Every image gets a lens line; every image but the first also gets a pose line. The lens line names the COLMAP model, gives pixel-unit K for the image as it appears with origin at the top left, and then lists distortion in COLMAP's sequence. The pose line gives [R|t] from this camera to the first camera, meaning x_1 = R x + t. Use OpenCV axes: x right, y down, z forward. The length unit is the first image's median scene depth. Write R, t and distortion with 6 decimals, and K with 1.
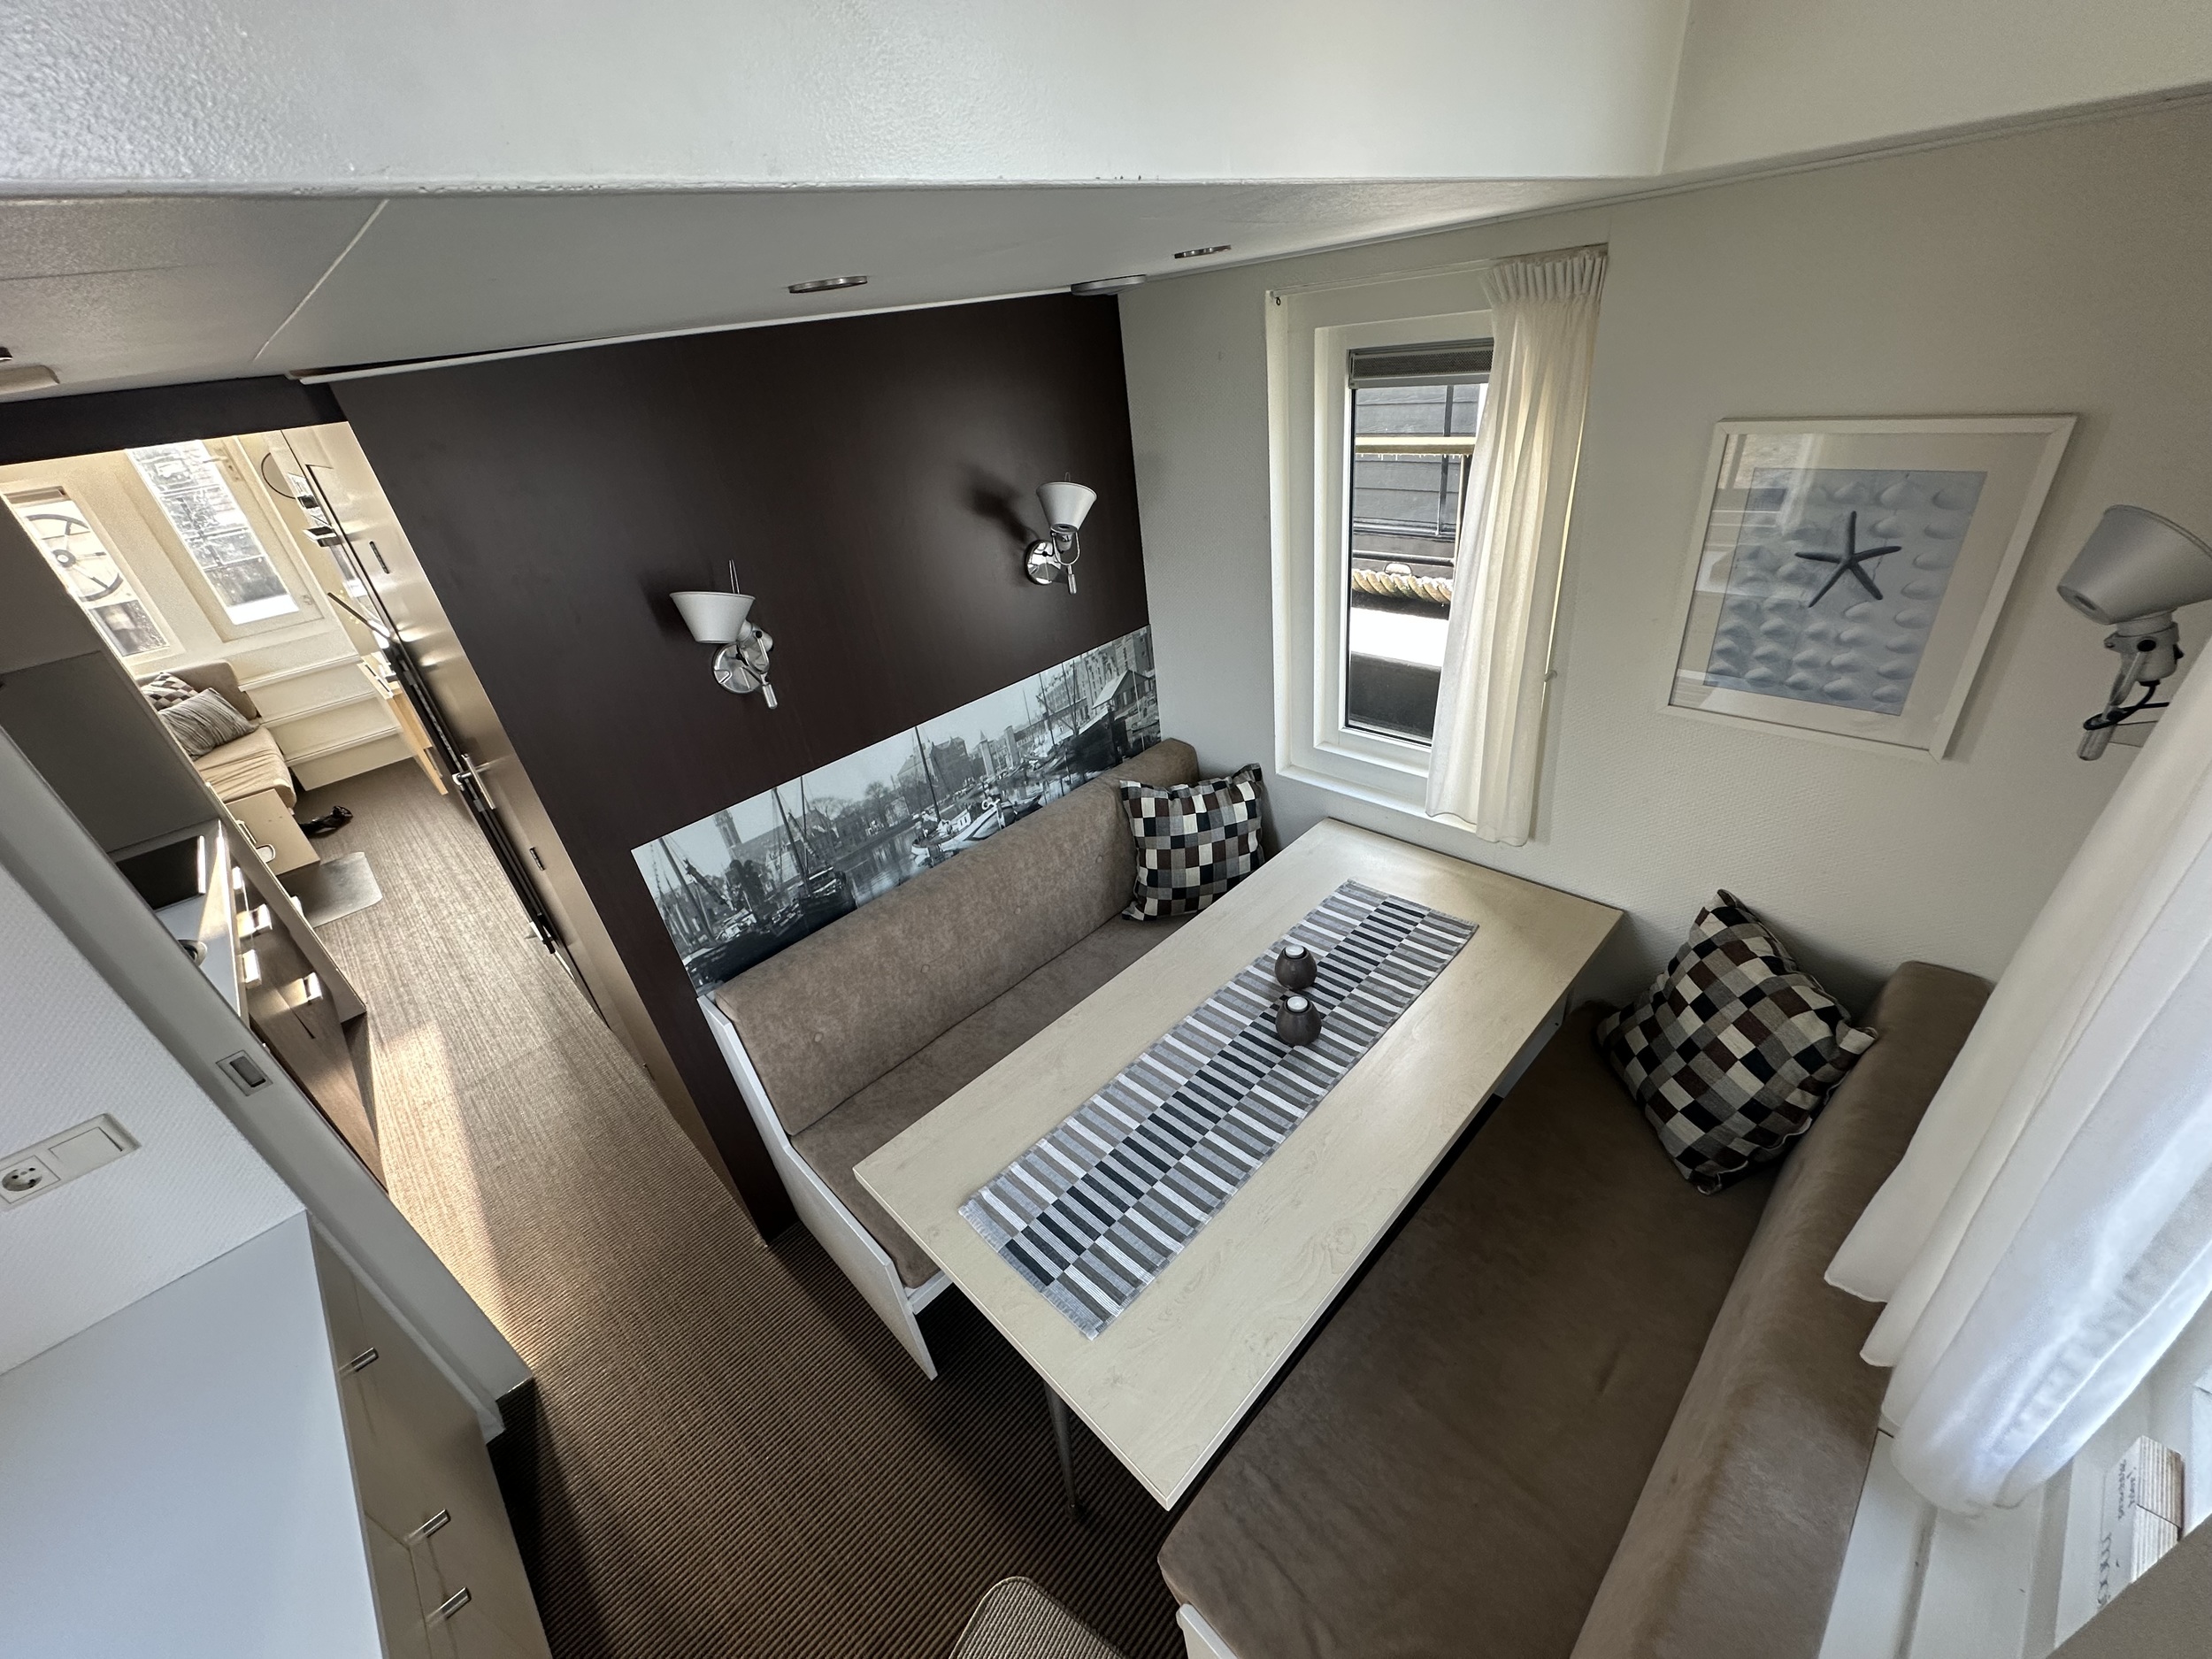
lens RADIAL K [[878.7, 0, 1103.6], [0, 878.7, 839.4], [0, 0, 1]] dist [-0.000145, -0.000010]
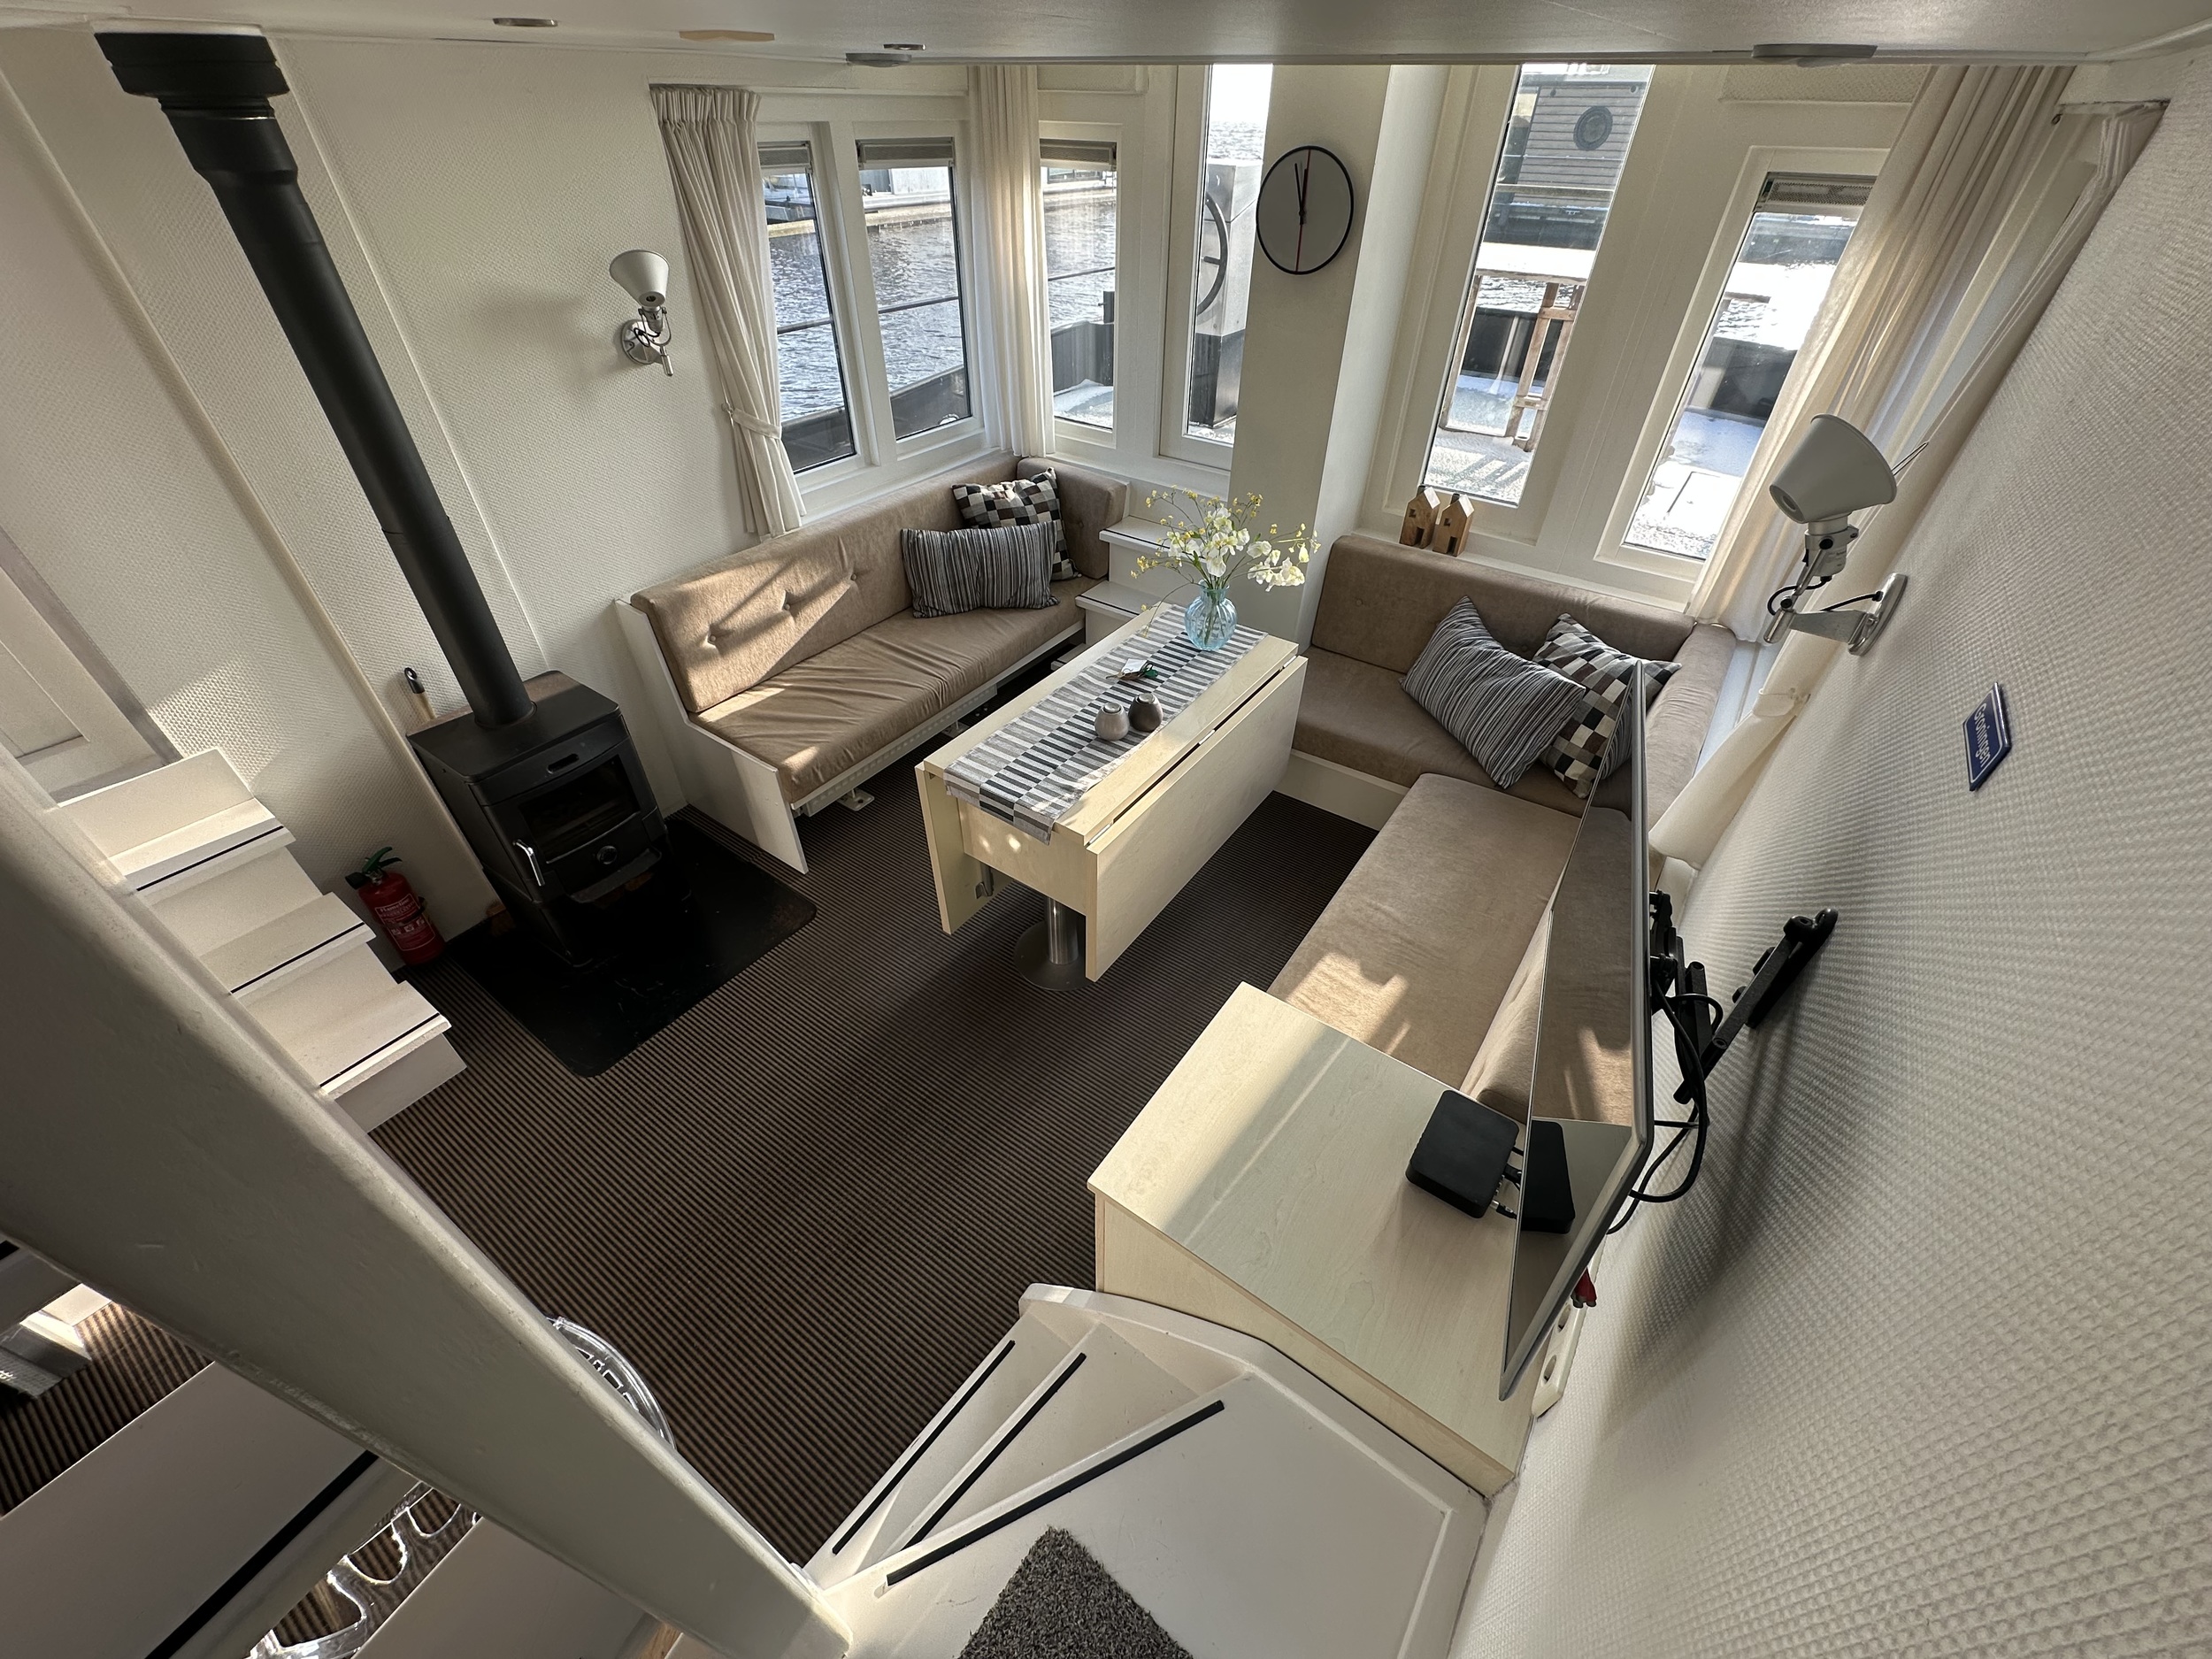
lens RADIAL K [[873.6, 0, 1106.0], [0, 873.6, 829.5], [0, 0, 1]] dist [0.008063, 0.000270]
pose [[0.172076, 0.717000, -0.675501, -0.430279], [-0.530901, 0.645121, 0.549512, -0.420014], [0.829780, 0.264066, 0.491665, 0.810448]]
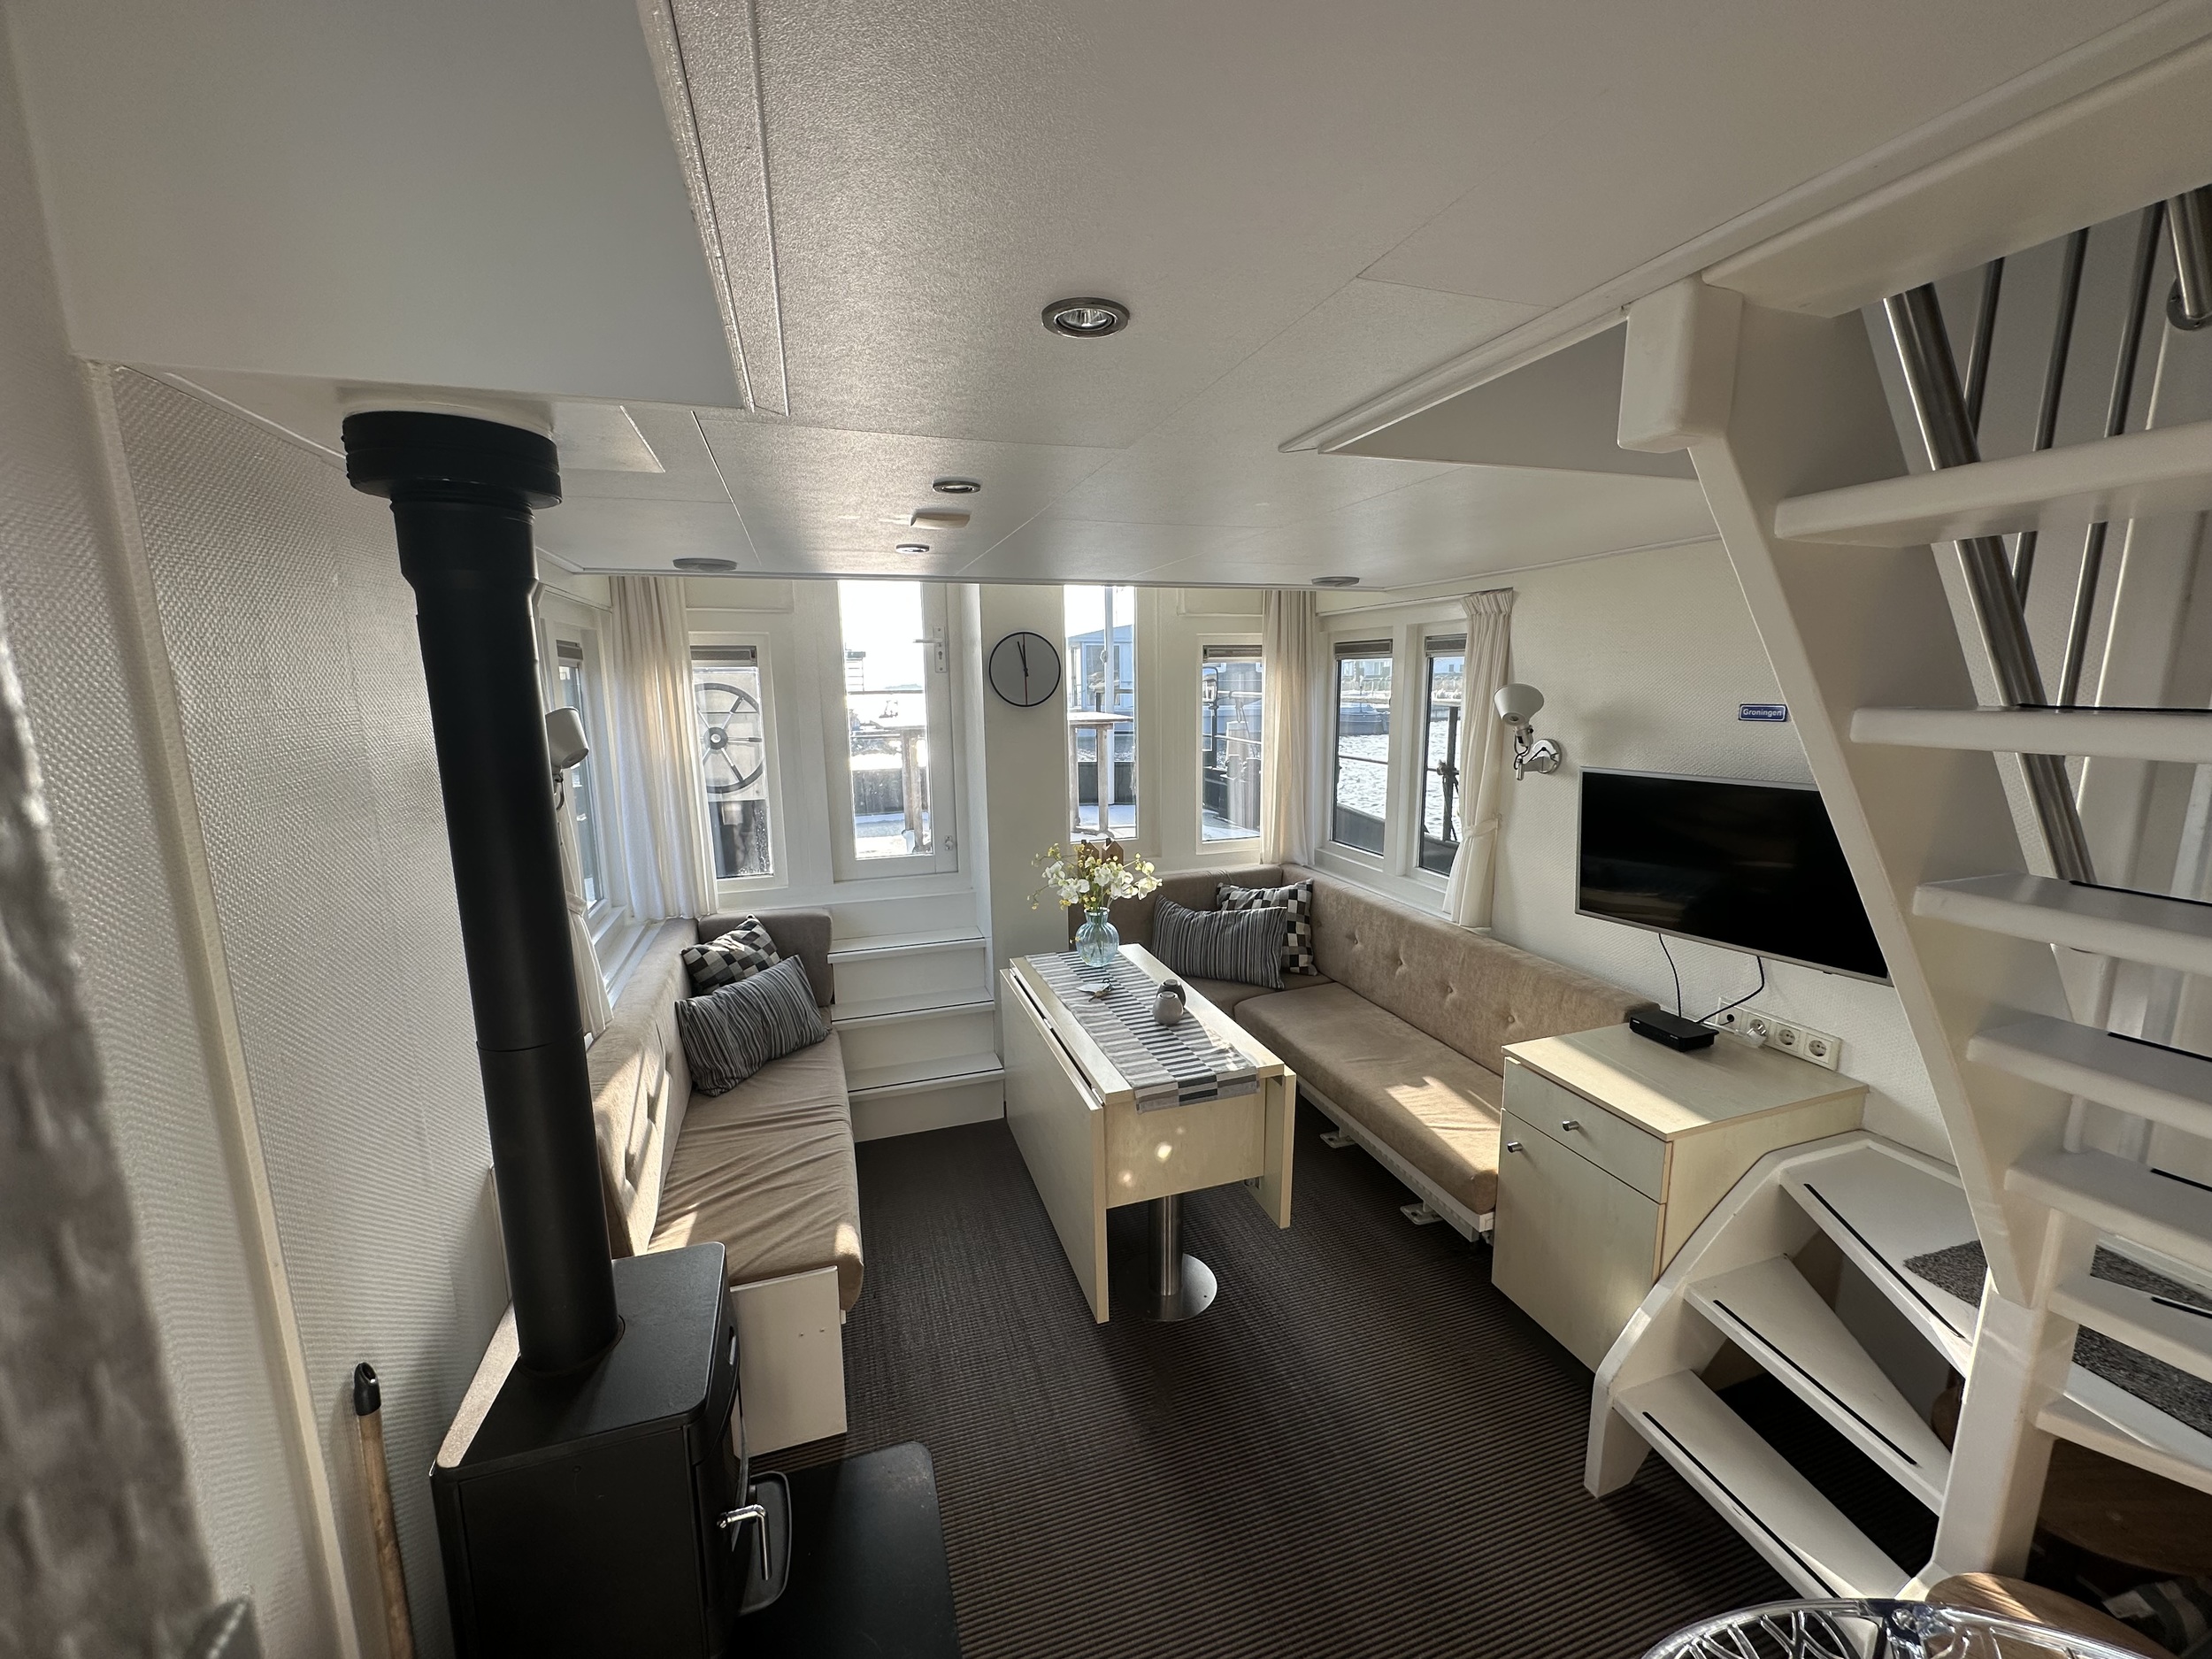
lens RADIAL K [[878.7, 0, 1103.6], [0, 878.7, 839.4], [0, 0, 1]] dist [-0.000145, -0.000010]
pose [[0.892057, 0.178949, -0.414983, -0.607018], [-0.301263, 0.919939, -0.250906, -0.164676], [0.336860, 0.348841, 0.874548, 0.523631]]
